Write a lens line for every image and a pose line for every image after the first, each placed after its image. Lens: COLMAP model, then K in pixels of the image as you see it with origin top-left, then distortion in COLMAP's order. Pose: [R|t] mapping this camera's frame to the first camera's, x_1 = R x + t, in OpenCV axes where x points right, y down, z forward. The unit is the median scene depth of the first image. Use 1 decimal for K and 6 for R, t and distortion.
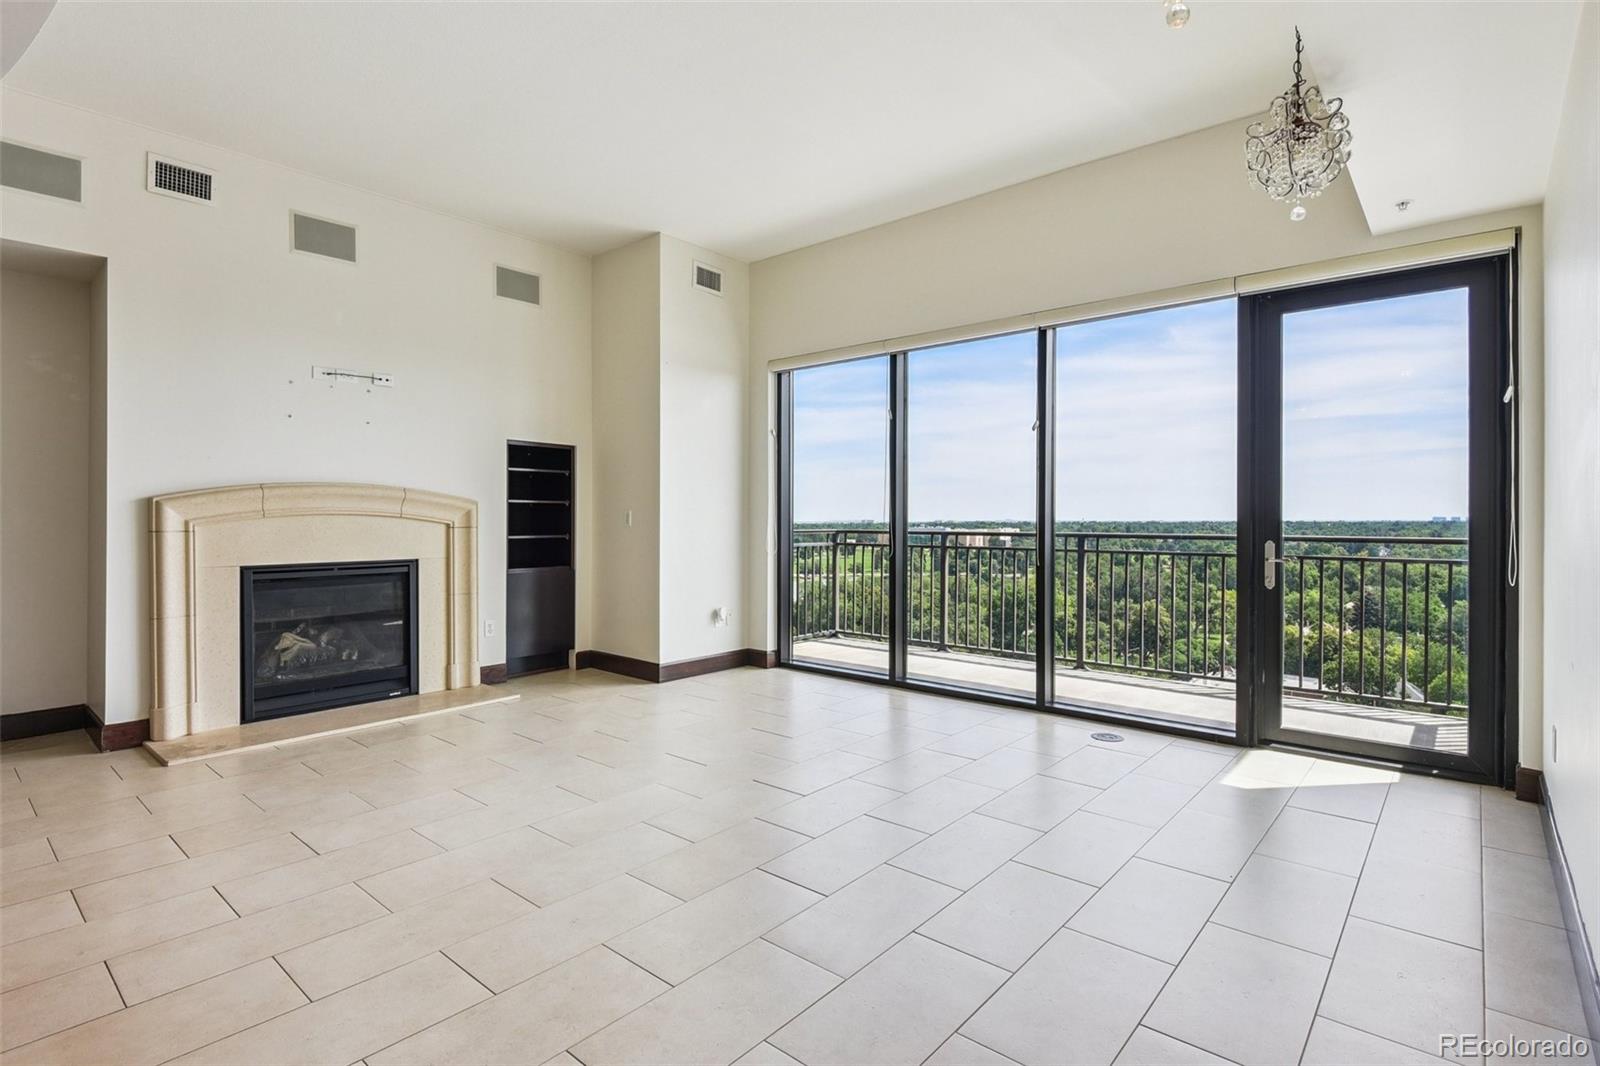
lens RADIAL K [[759.9, 0, 812.5], [0, 759.9, 520.8], [0, 0, 1]] dist [-0.003380, -0.002615]
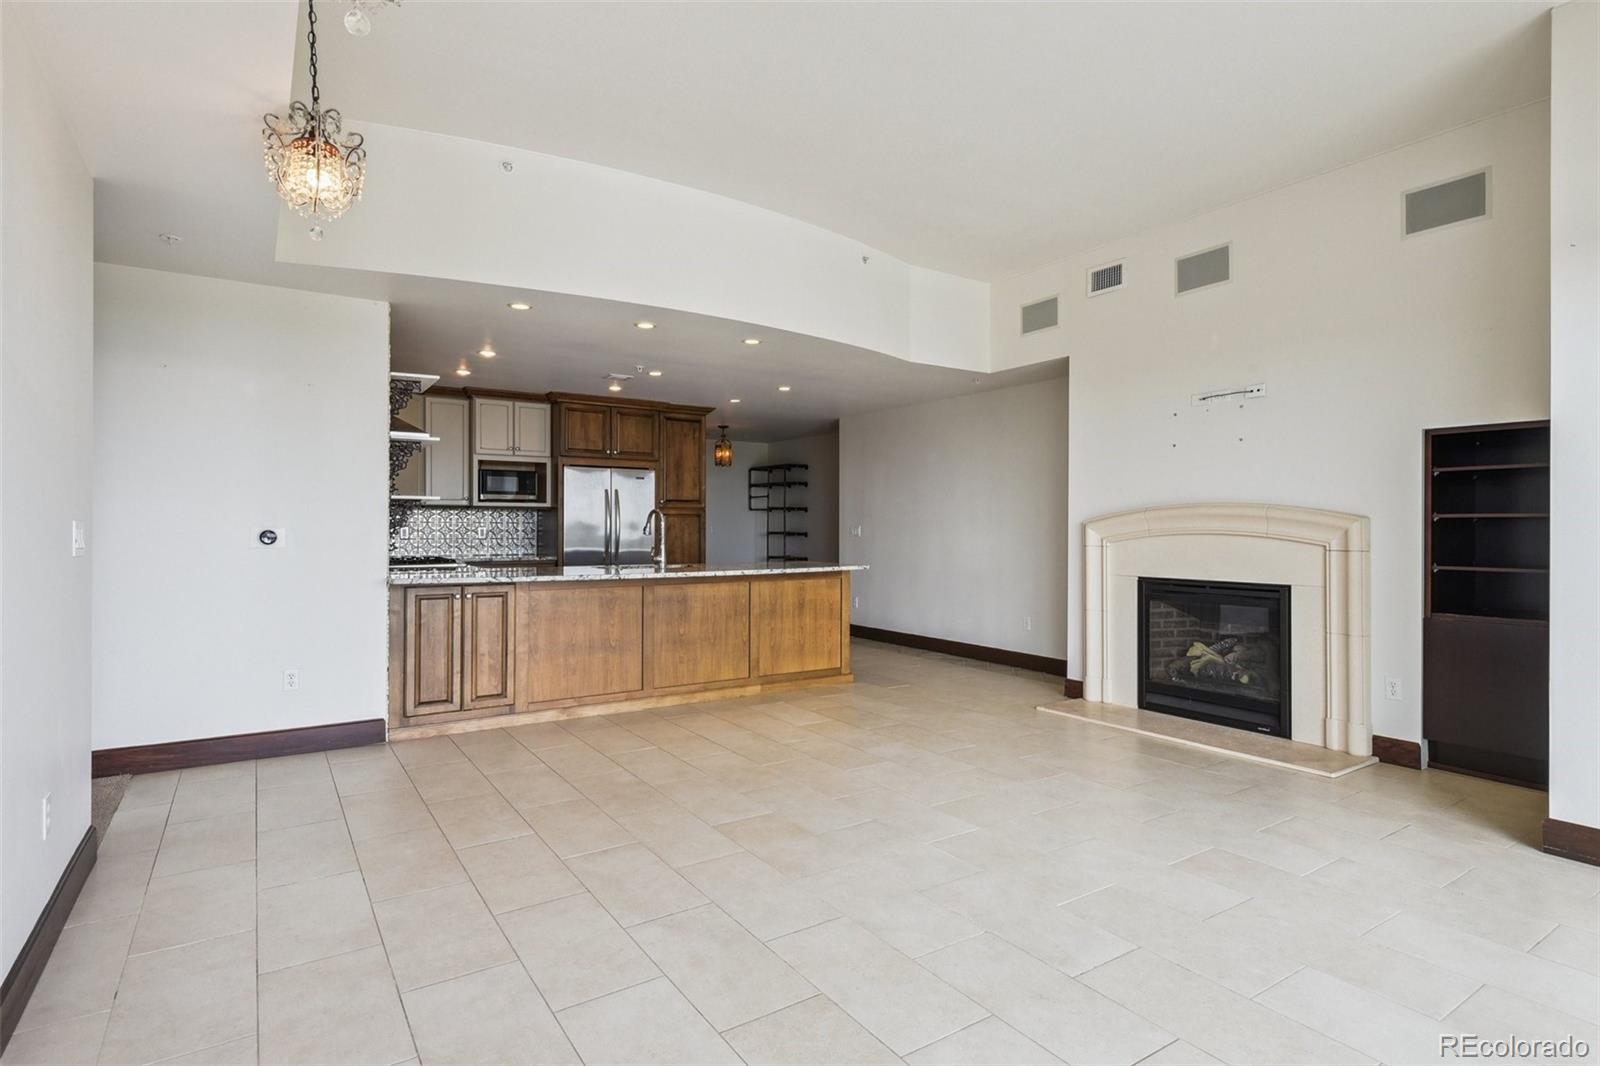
lens RADIAL K [[817.1, 0, 800.2], [0, 817.1, 525.8], [0, 0, 1]] dist [-0.001447, -0.007308]
pose [[-0.283406, -0.003028, -0.958995, 0.523496], [-0.005480, 0.999984, -0.001537, -0.012855], [0.958984, 0.004820, -0.283418, 0.695009]]
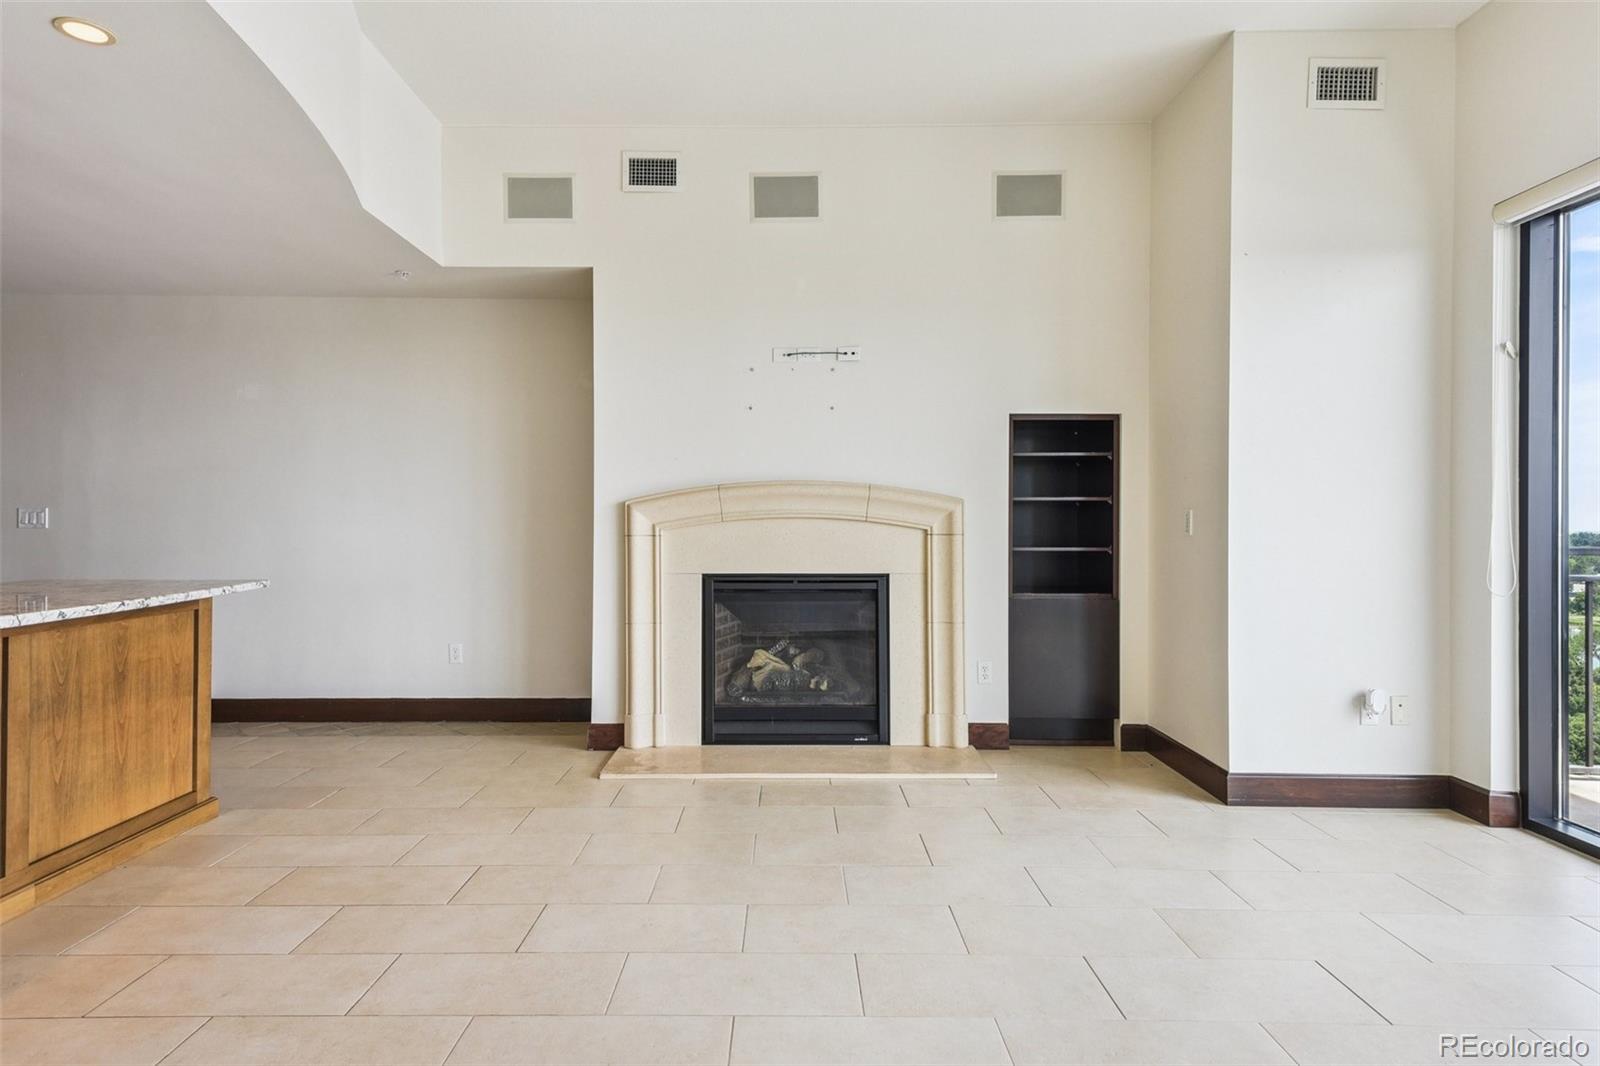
lens RADIAL K [[887.1, 0, 799.7], [0, 887.1, 521.5], [0, 0, 1]] dist [0.042529, -0.009911]
pose [[0.638678, 0.000108, -0.769474, 0.128536], [-0.003569, 0.999990, -0.002823, -0.001075], [0.769465, 0.004549, 0.638672, 0.323285]]
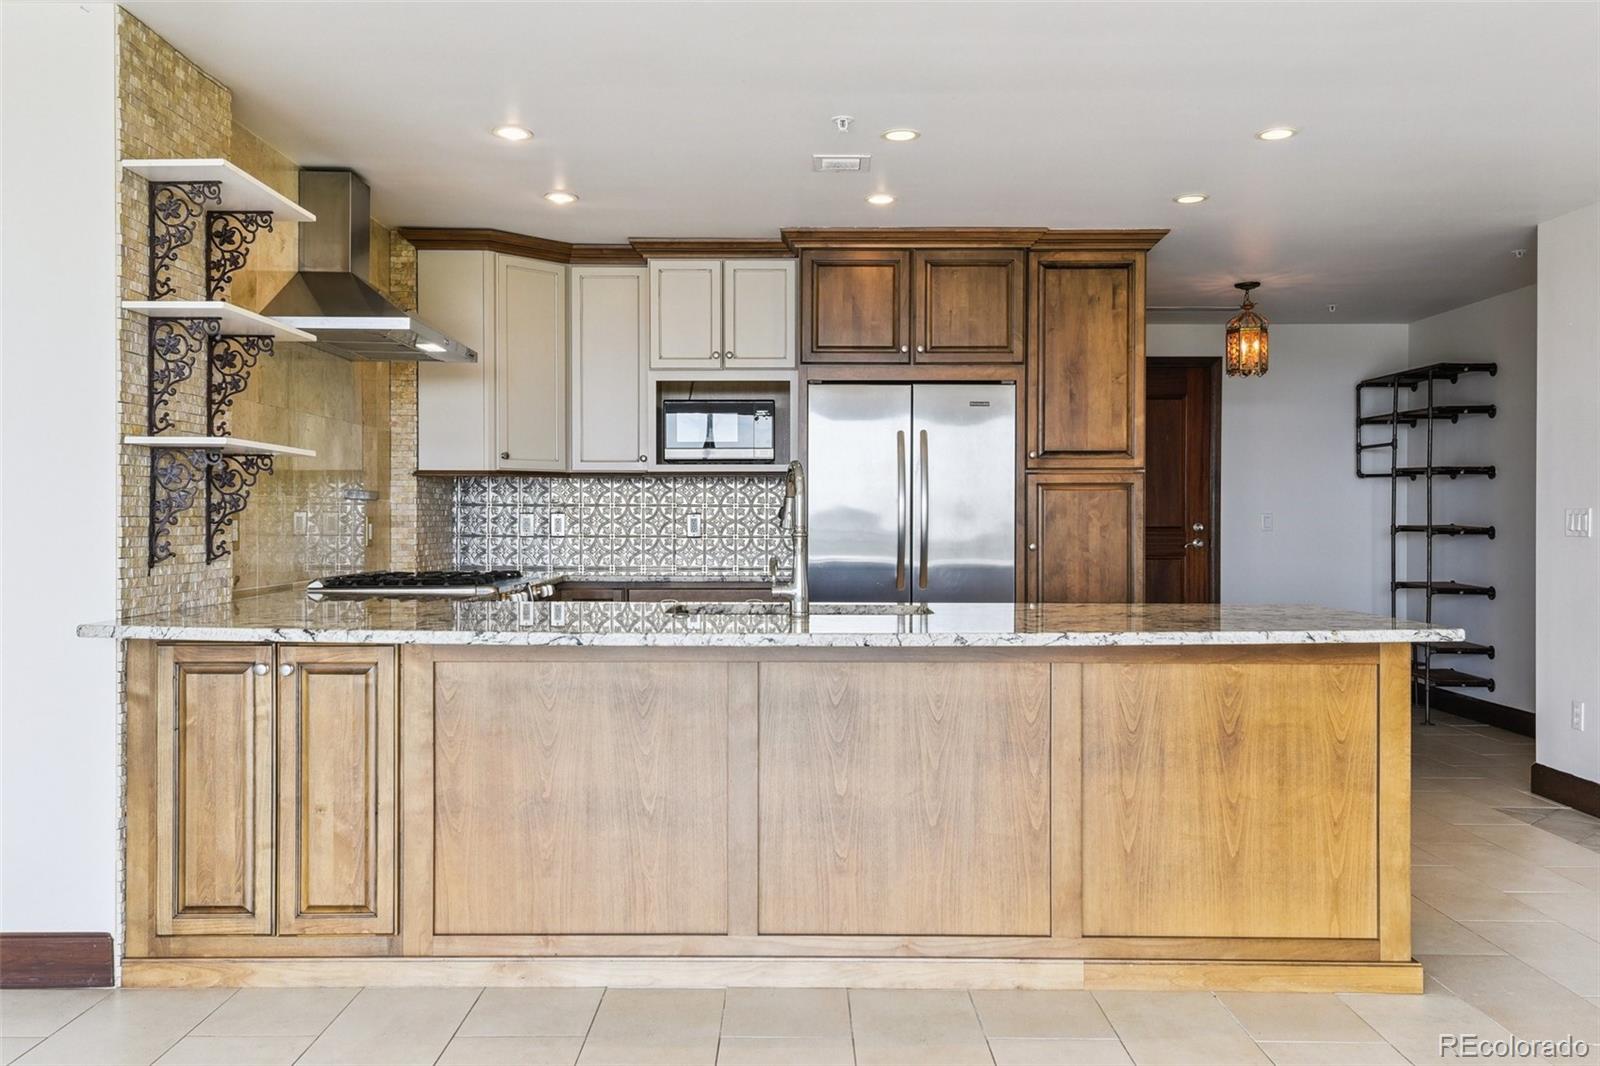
lens RADIAL K [[1298.0, 0, 788.7], [0, 1298.0, 531.4], [0, 0, 1]] dist [0.041146, -0.013096]
pose [[-0.769899, 0.004232, -0.638152, -0.042640], [-0.003689, 0.999932, 0.011083, -0.007086], [0.638155, 0.010887, -0.769831, 0.713272]]
